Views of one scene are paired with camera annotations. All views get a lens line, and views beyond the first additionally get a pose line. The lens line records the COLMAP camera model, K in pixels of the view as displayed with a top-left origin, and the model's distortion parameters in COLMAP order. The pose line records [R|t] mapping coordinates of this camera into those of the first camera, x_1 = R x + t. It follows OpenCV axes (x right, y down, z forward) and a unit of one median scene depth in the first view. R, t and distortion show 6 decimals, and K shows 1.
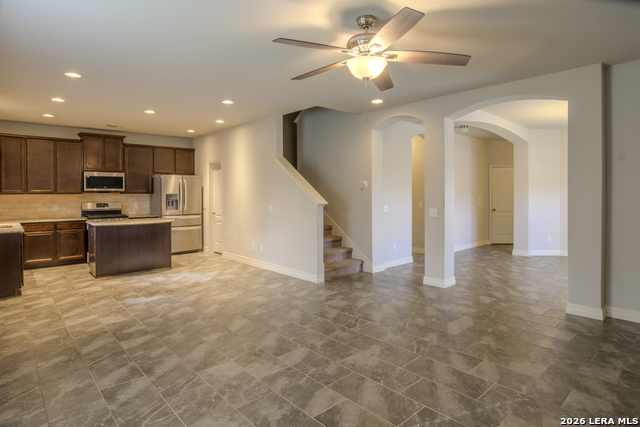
lens RADIAL K [[356.0, 0, 301.2], [0, 356.0, 192.3], [0, 0, 1]] dist [0.001731, -0.000094]
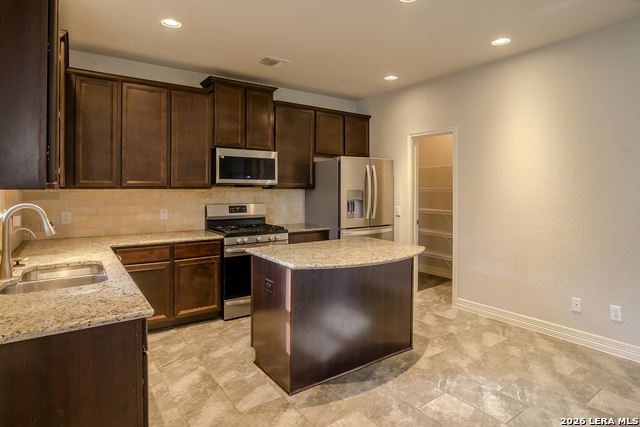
lens RADIAL K [[353.8, 0, 319.8], [0, 353.8, 186.3], [0, 0, 1]] dist [-0.033381, -0.000063]
pose [[0.996100, 0.006179, -0.088014, -0.400314], [-0.006555, 0.999971, -0.003992, 0.001758], [0.087987, 0.004553, 0.996111, 0.475272]]
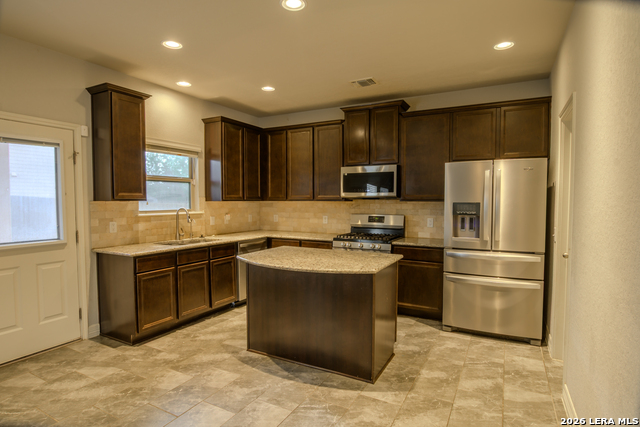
lens RADIAL K [[346.4, 0, 320.0], [0, 346.4, 213.5], [0, 0, 1]] dist [-0.036312, 0.000099]
pose [[0.372252, 0.037947, -0.927356, -0.026780], [-0.003706, 0.999217, 0.039400, 0.002724], [0.928124, -0.011230, 0.372101, 0.718116]]
